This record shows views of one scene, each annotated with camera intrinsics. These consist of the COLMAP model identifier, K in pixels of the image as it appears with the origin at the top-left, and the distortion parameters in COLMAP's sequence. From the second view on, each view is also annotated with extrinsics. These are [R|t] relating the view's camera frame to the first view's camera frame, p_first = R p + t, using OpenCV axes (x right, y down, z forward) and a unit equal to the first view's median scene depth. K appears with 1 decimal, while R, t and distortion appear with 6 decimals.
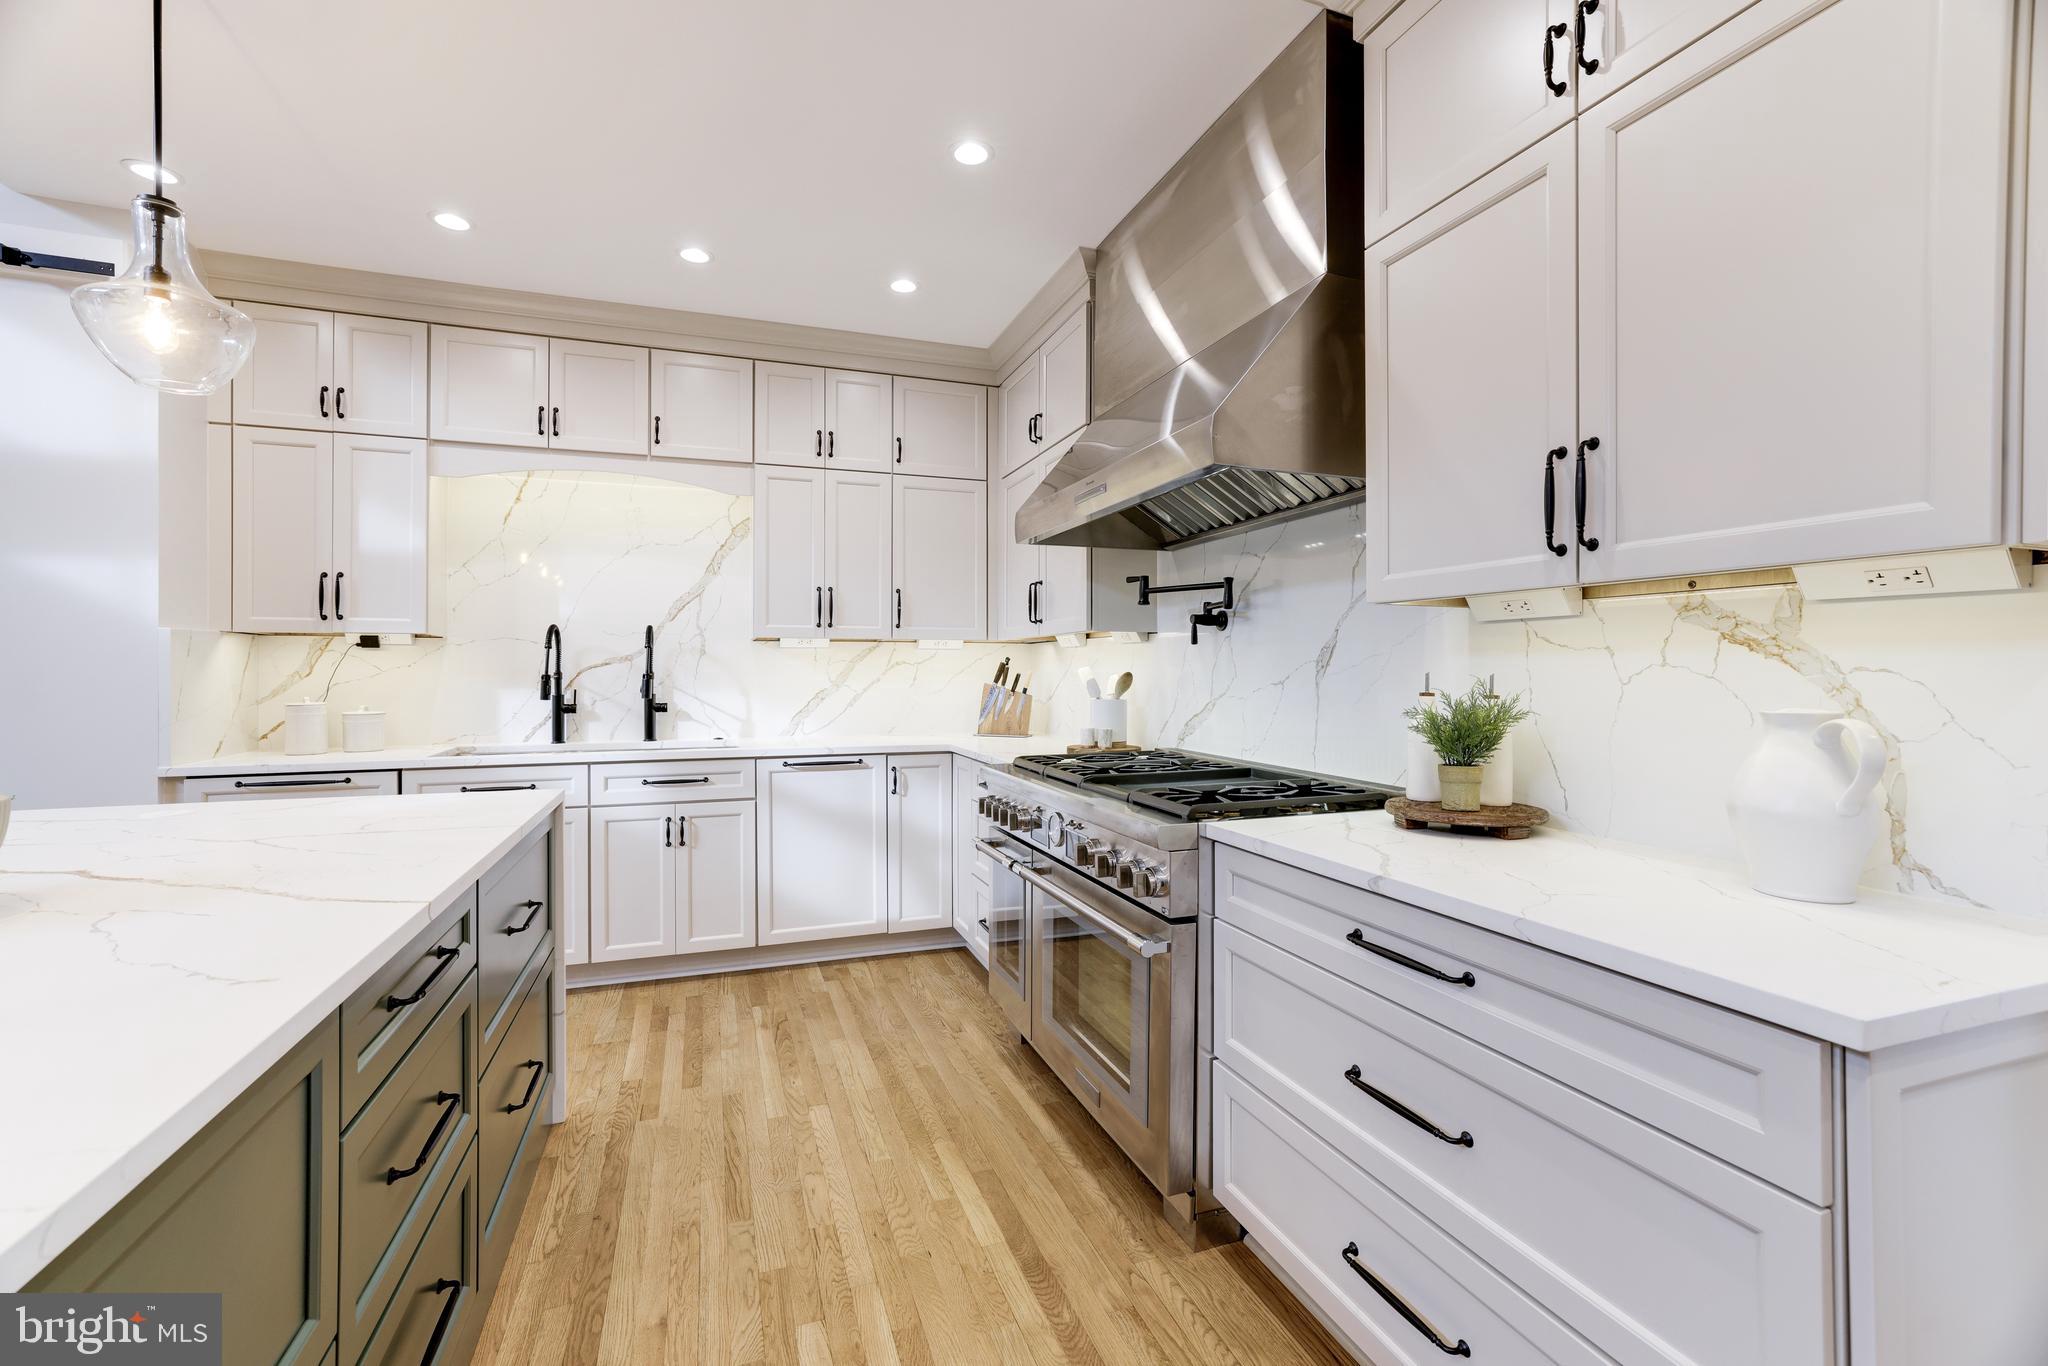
lens RADIAL K [[888.9, 0, 1018.8], [0, 888.9, 673.4], [0, 0, 1]] dist [-0.052221, 0.022424]
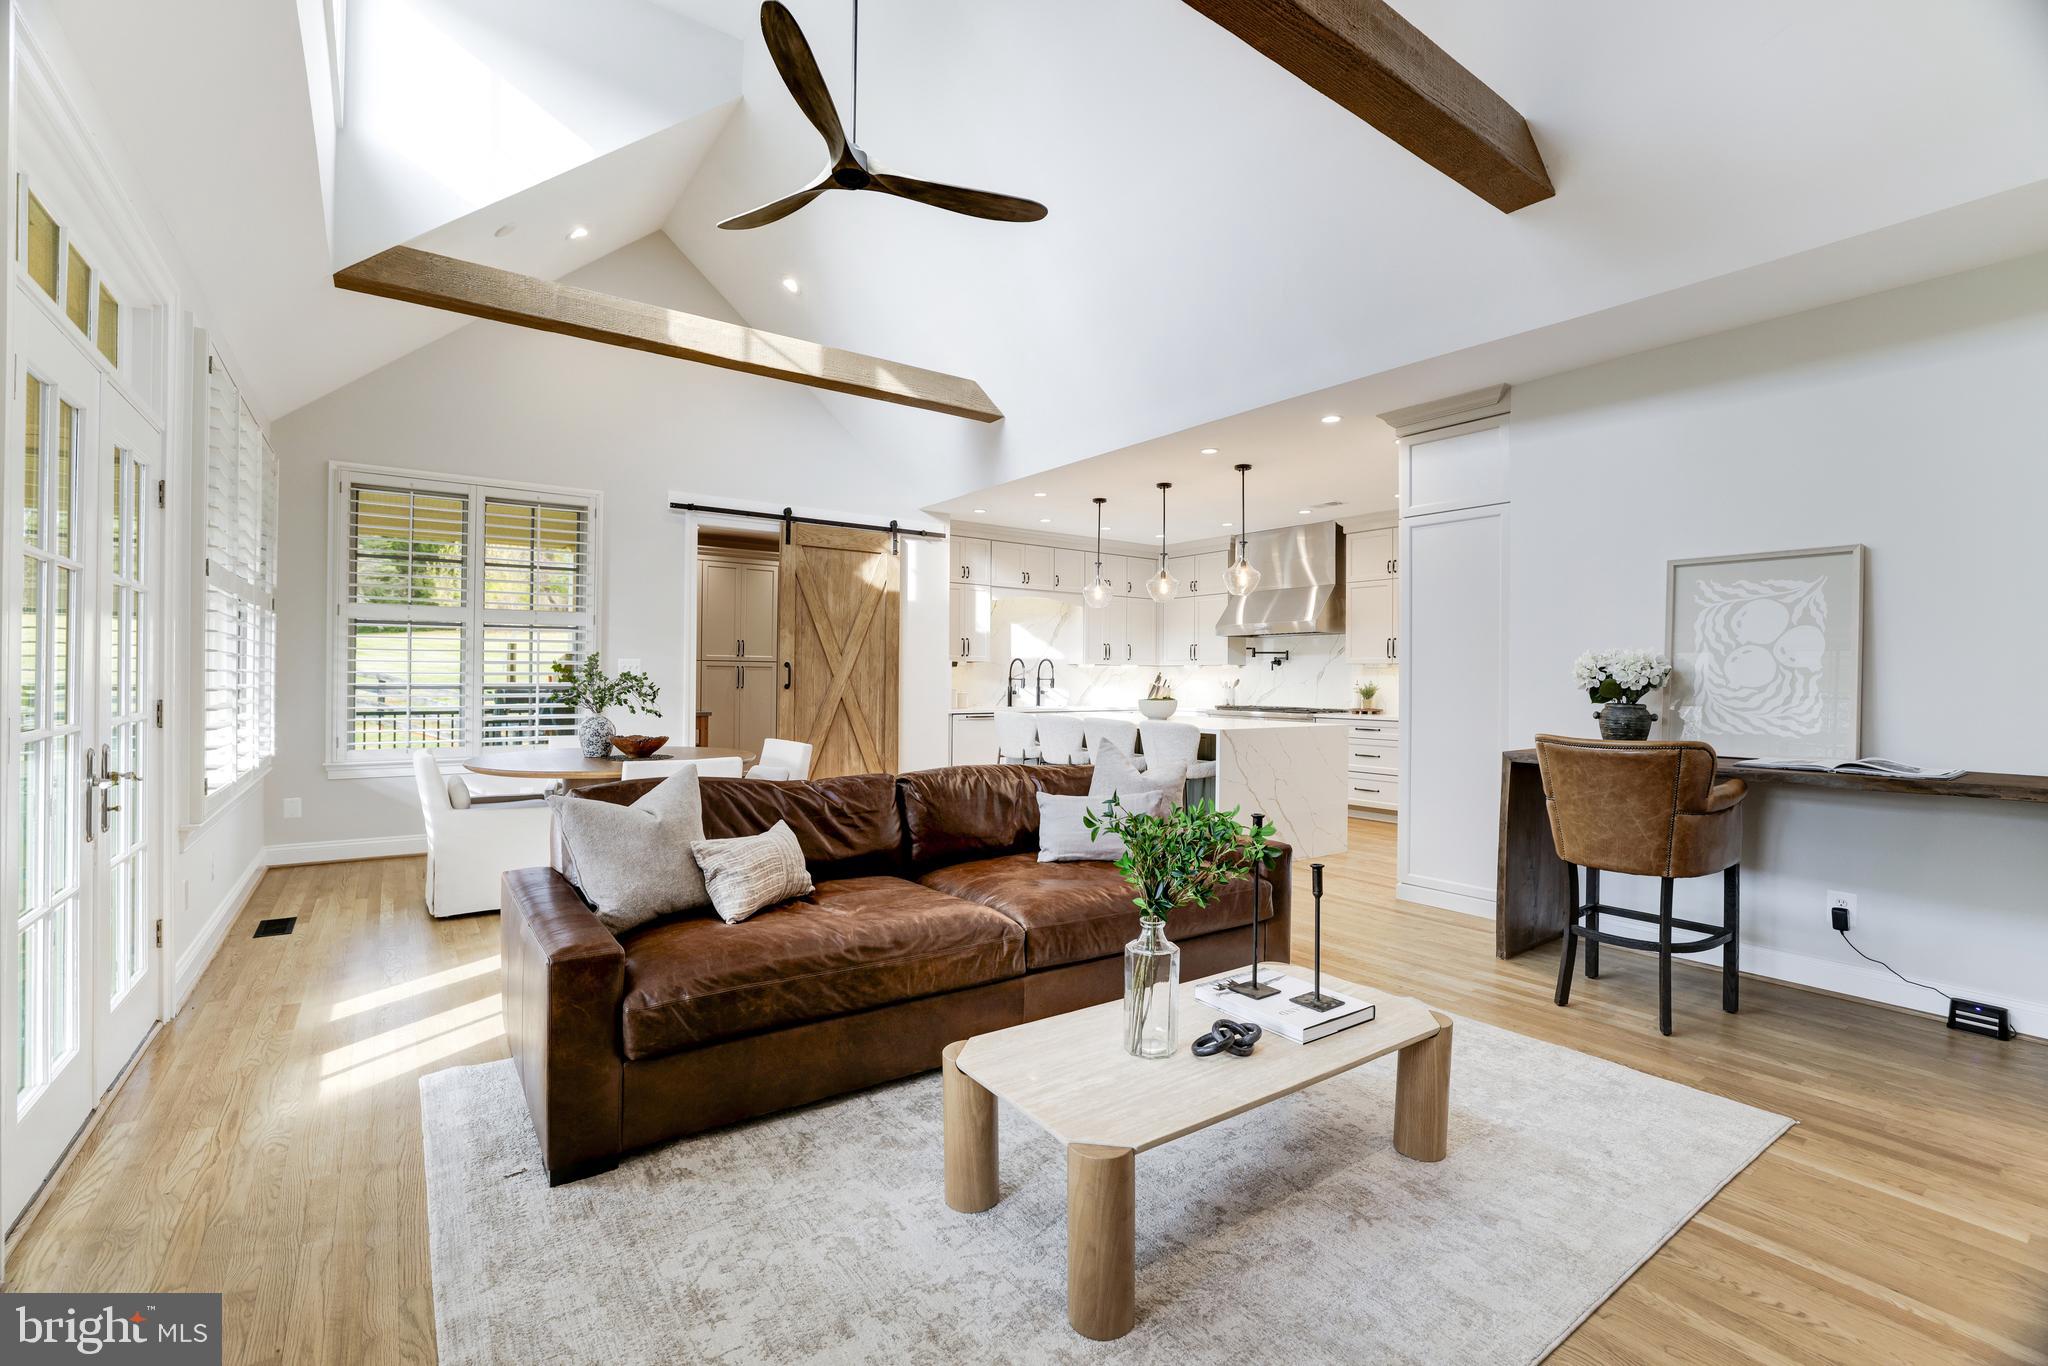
lens RADIAL K [[888.9, 0, 1018.8], [0, 888.9, 673.4], [0, 0, 1]] dist [-0.052221, 0.022424]
pose [[0.963425, 0.007826, 0.267862, -1.526572], [-0.005985, 0.999953, -0.007691, 0.009275], [-0.267910, 0.005807, 0.963427, -1.812162]]
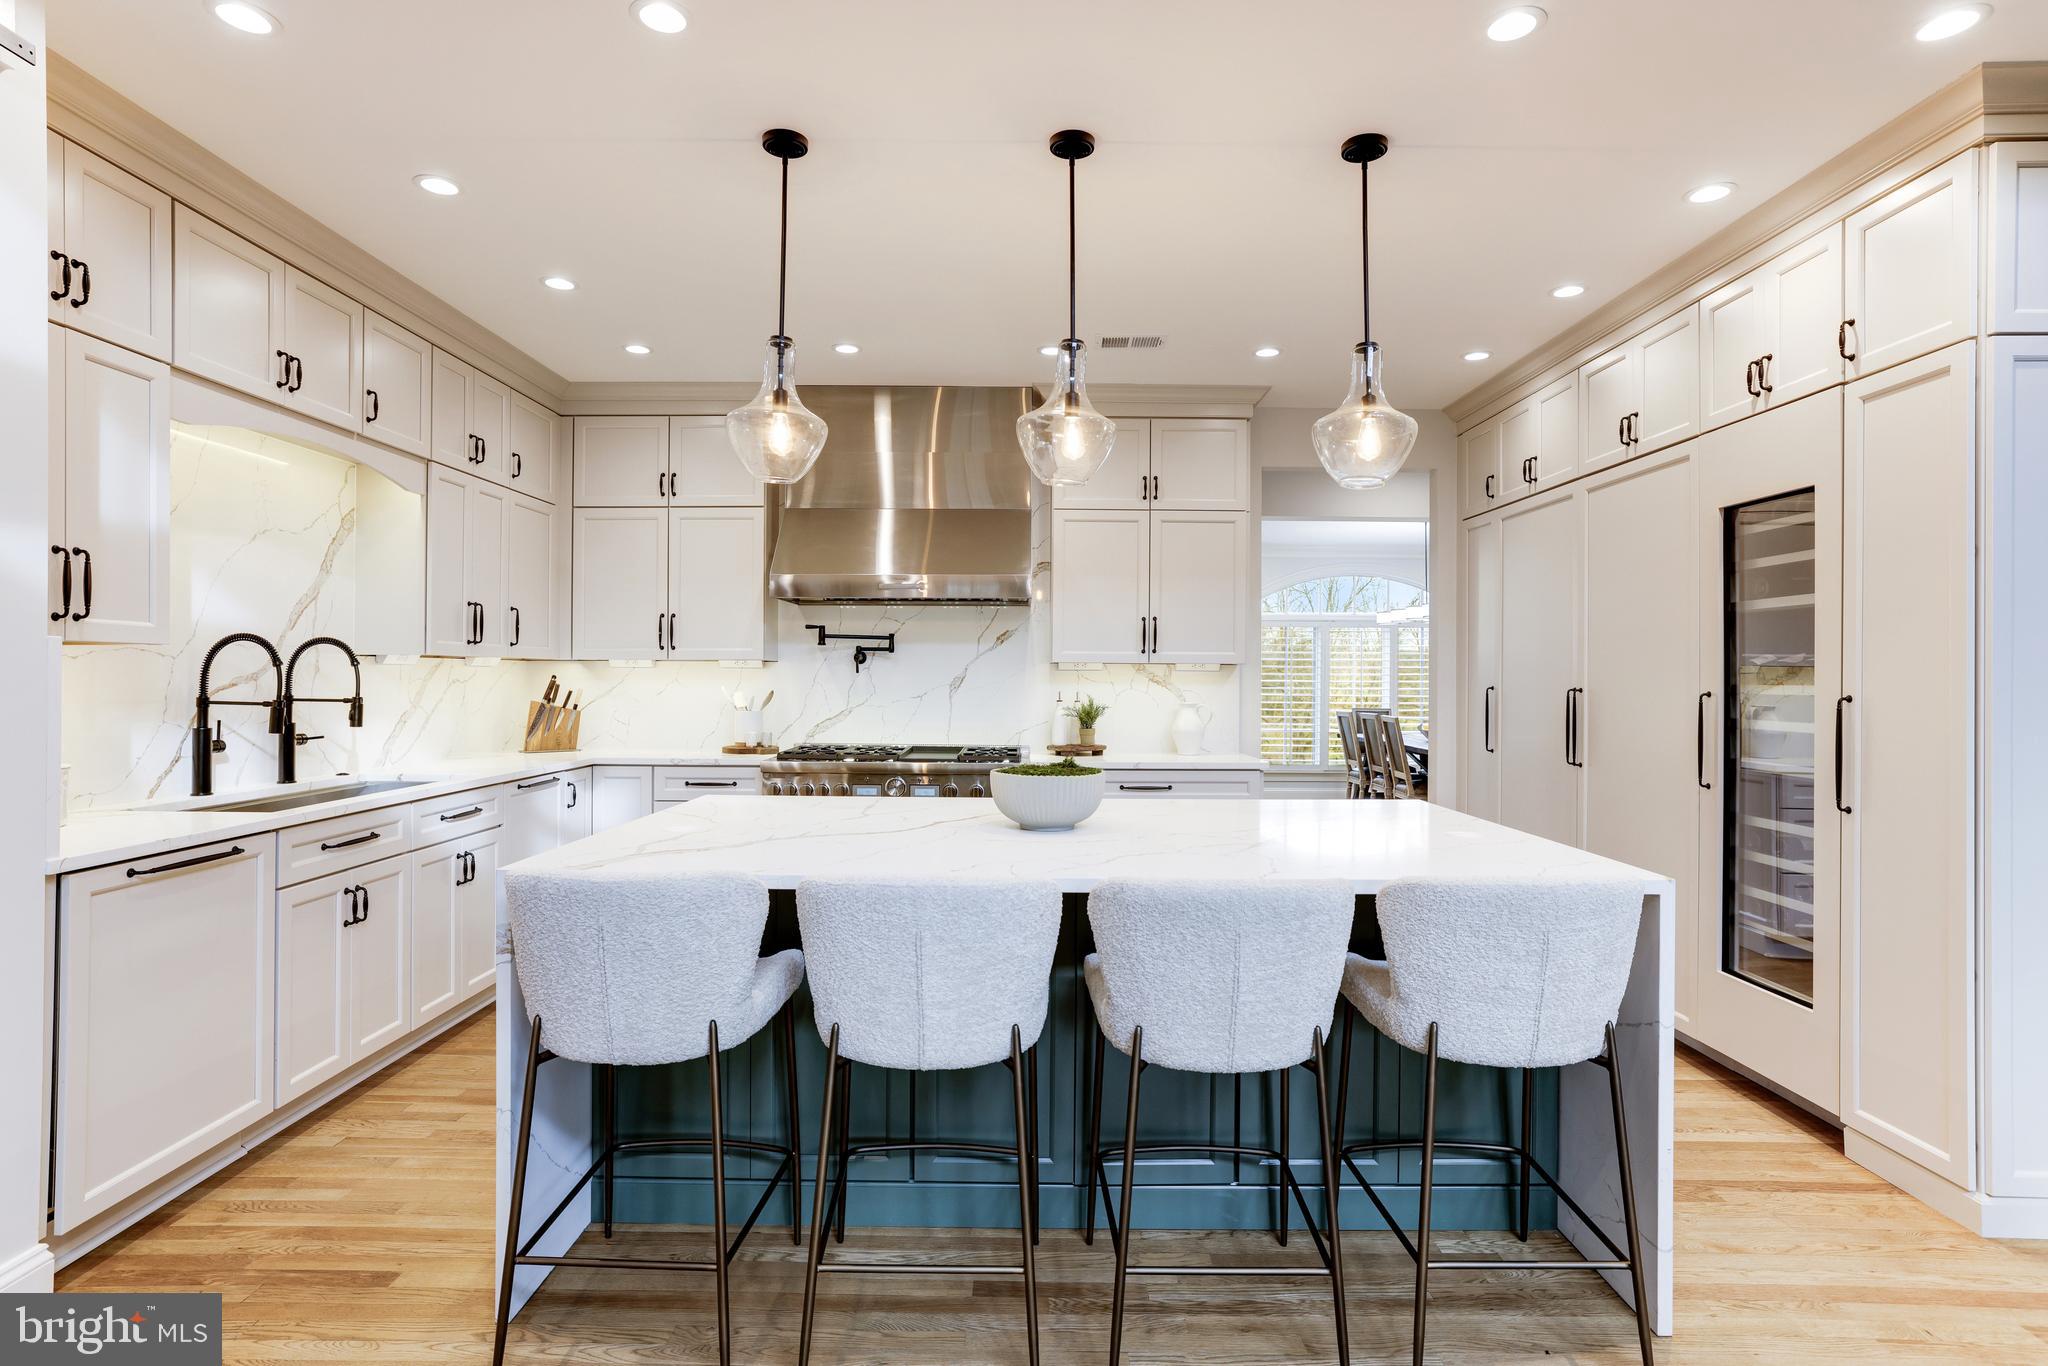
lens RADIAL K [[1090.0, 0, 1024.0], [0, 1090.0, 683.0], [0, 0, 1]] dist [0.000221, -0.000326]
pose [[0.332962, -0.002890, 0.942936, -1.512103], [-0.000772, 0.999994, 0.003337, -0.020995], [-0.942940, -0.001839, 0.332957, 0.080286]]
